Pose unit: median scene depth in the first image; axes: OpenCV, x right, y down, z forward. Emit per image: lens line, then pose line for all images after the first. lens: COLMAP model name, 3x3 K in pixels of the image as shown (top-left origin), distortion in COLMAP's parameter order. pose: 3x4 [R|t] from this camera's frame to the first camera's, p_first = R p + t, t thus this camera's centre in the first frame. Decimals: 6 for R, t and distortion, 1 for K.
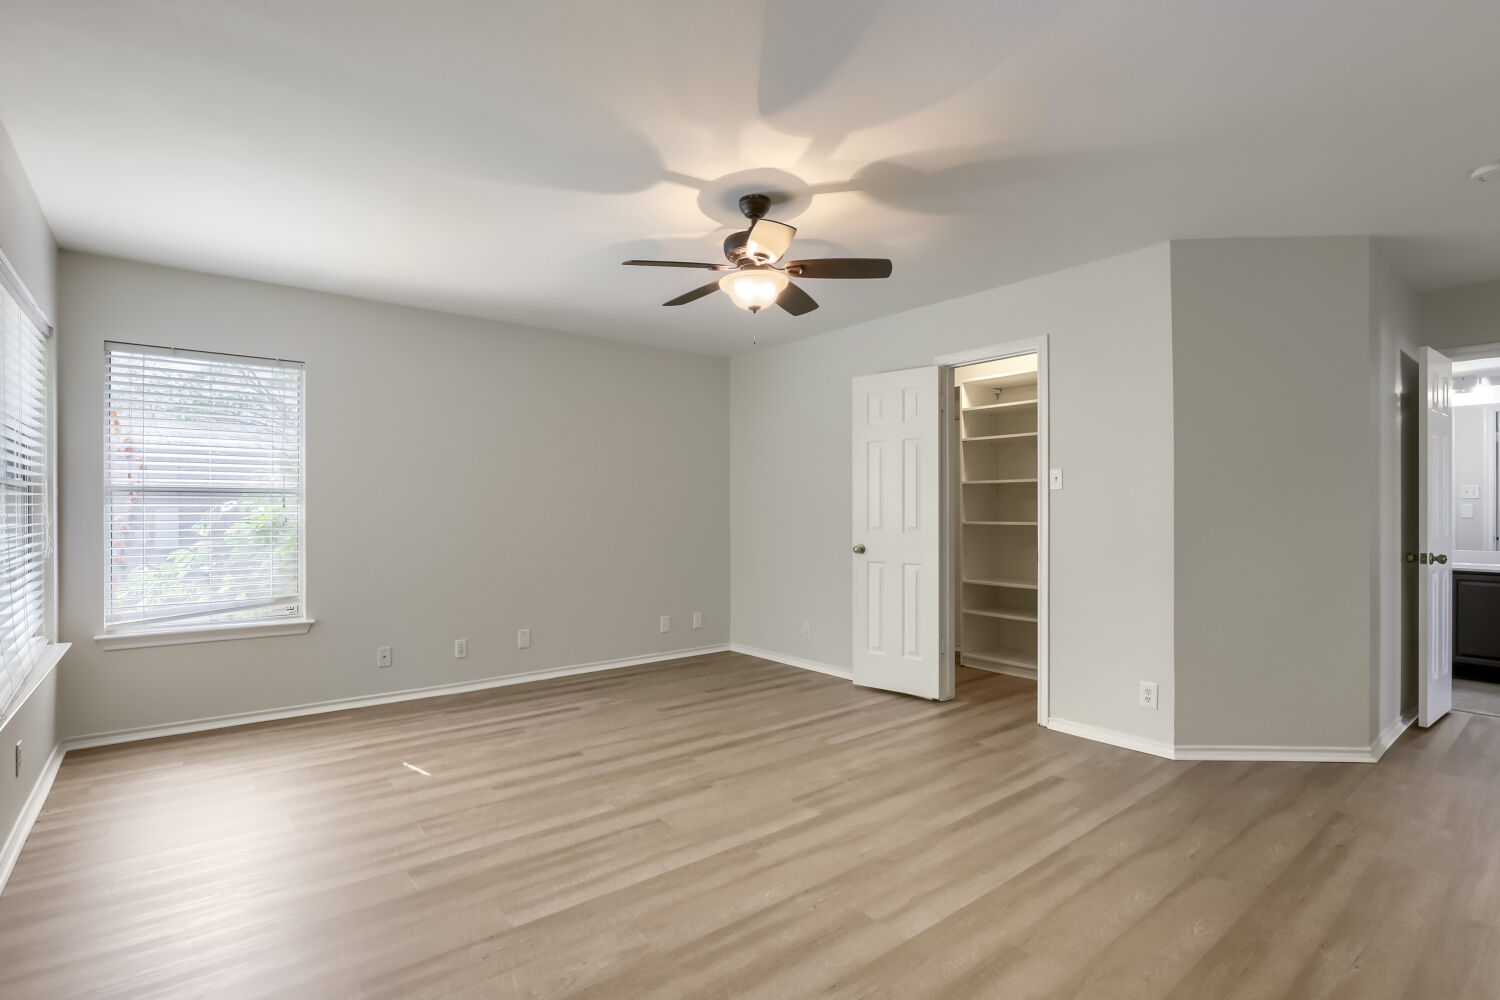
lens RADIAL K [[719.8, 0, 739.1], [0, 719.8, 509.4], [0, 0, 1]] dist [-0.009432, 0.000068]
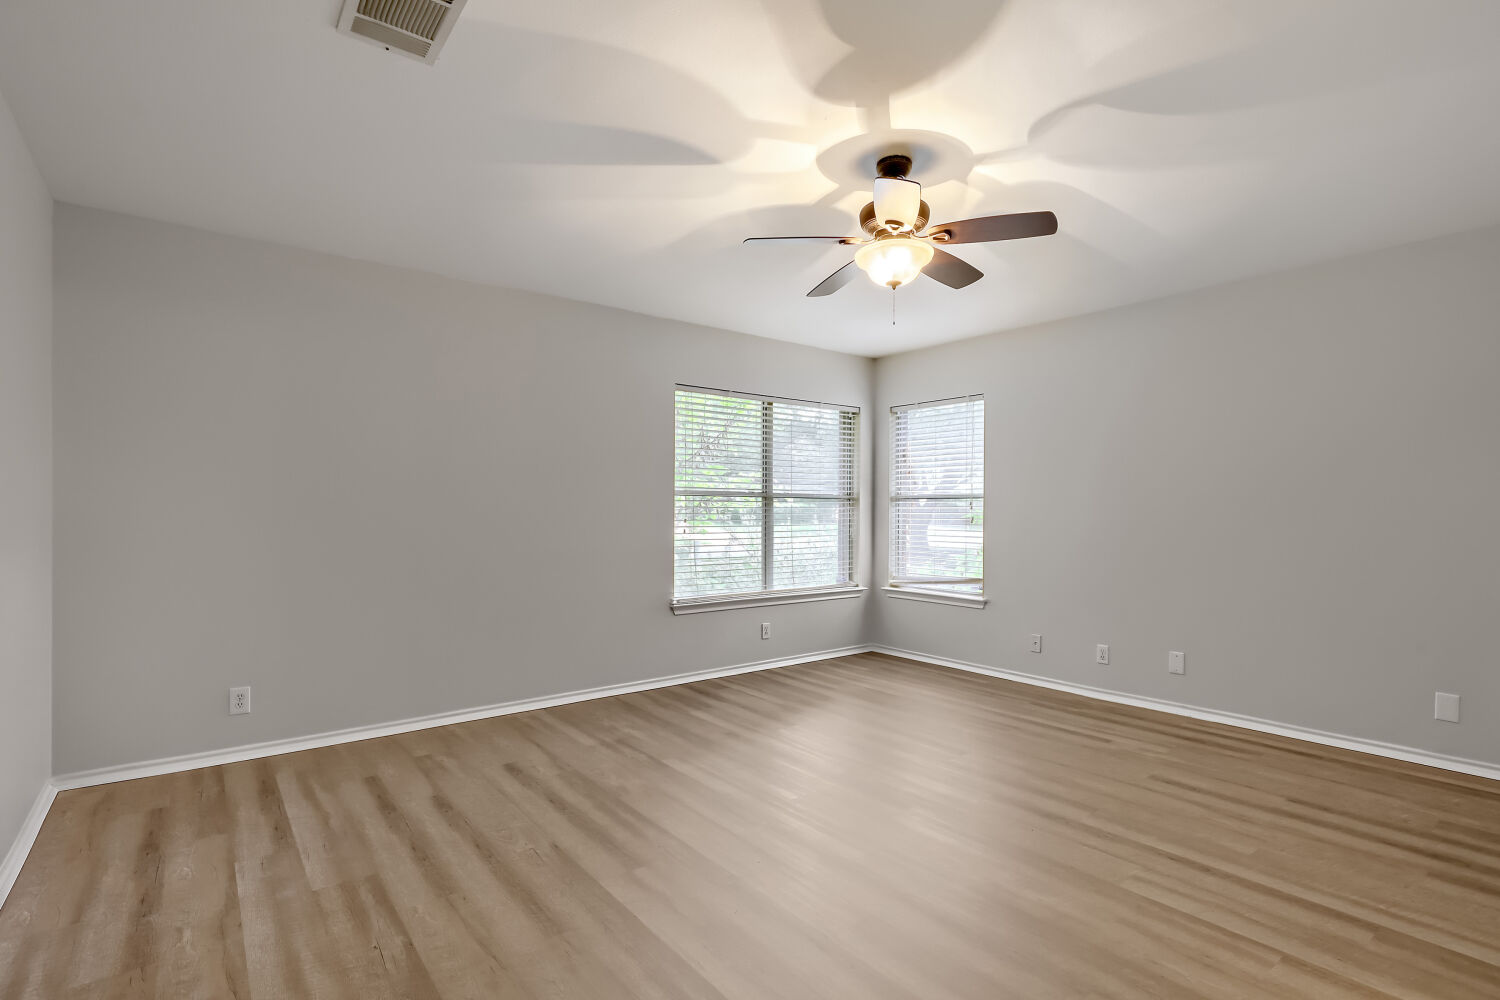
lens RADIAL K [[719.8, 0, 747.6], [0, 719.8, 510.9], [0, 0, 1]] dist [-0.009432, 0.000068]
pose [[-0.012178, -0.000804, -0.999926, 0.817273], [-0.004061, 0.999991, -0.000755, 0.004267], [0.999918, 0.004051, -0.012182, 0.740361]]
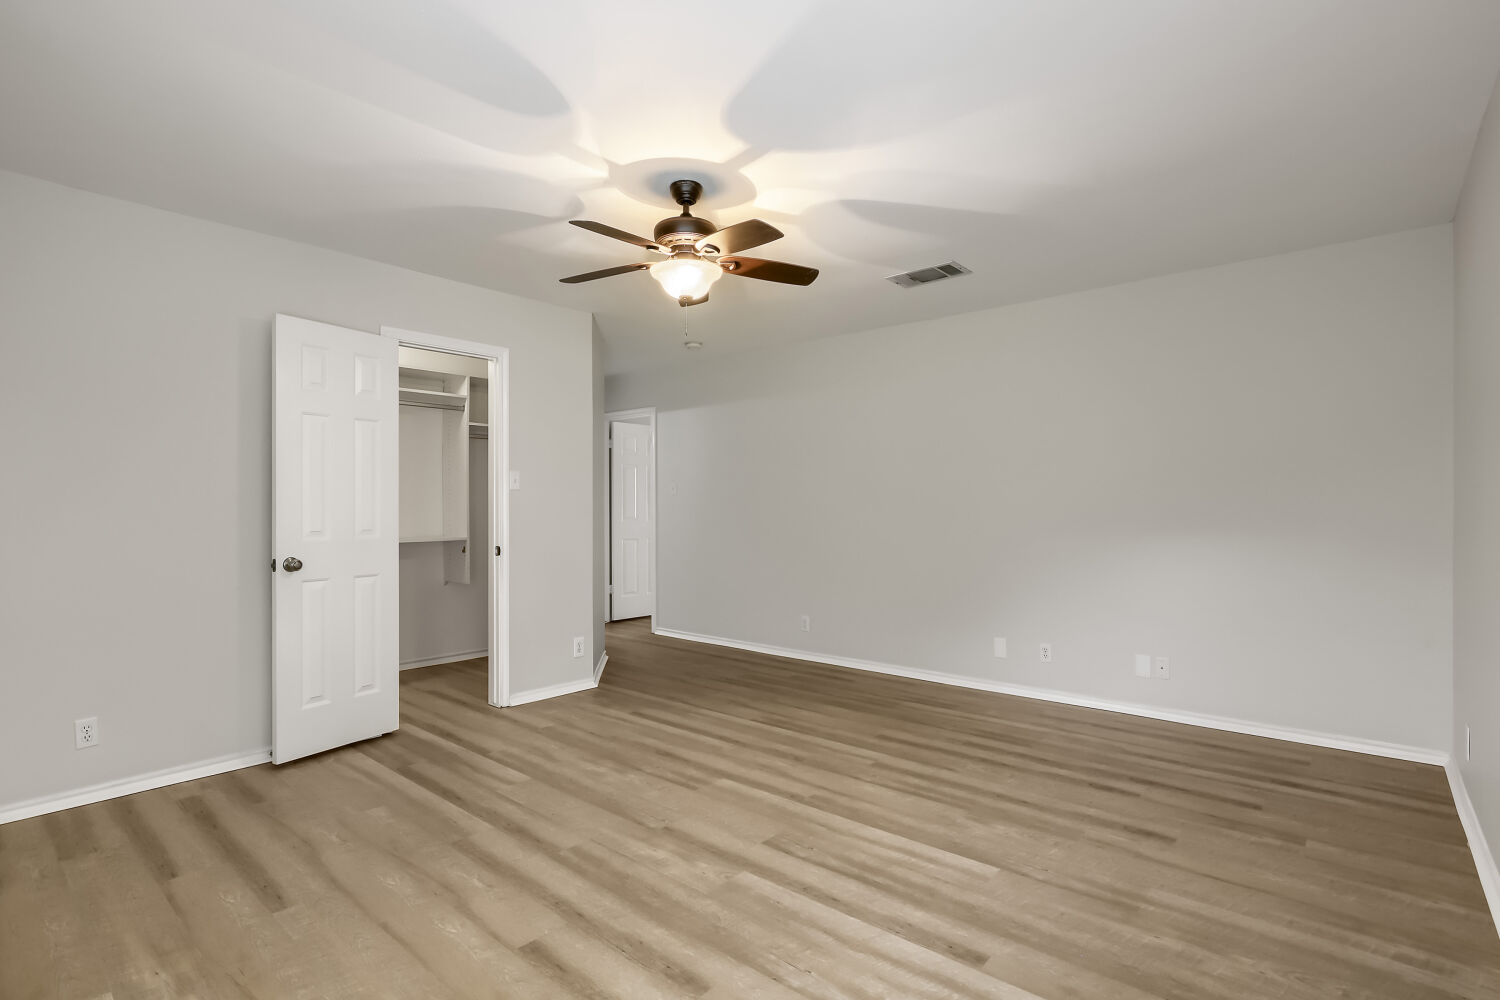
lens RADIAL K [[719.8, 0, 748.9], [0, 719.8, 501.5], [0, 0, 1]] dist [-0.009432, 0.000068]
pose [[-0.182214, 0.010081, 0.983207, -0.834835], [0.002354, 0.999949, -0.009817, 0.003195], [-0.983256, 0.000526, -0.182228, 0.974614]]
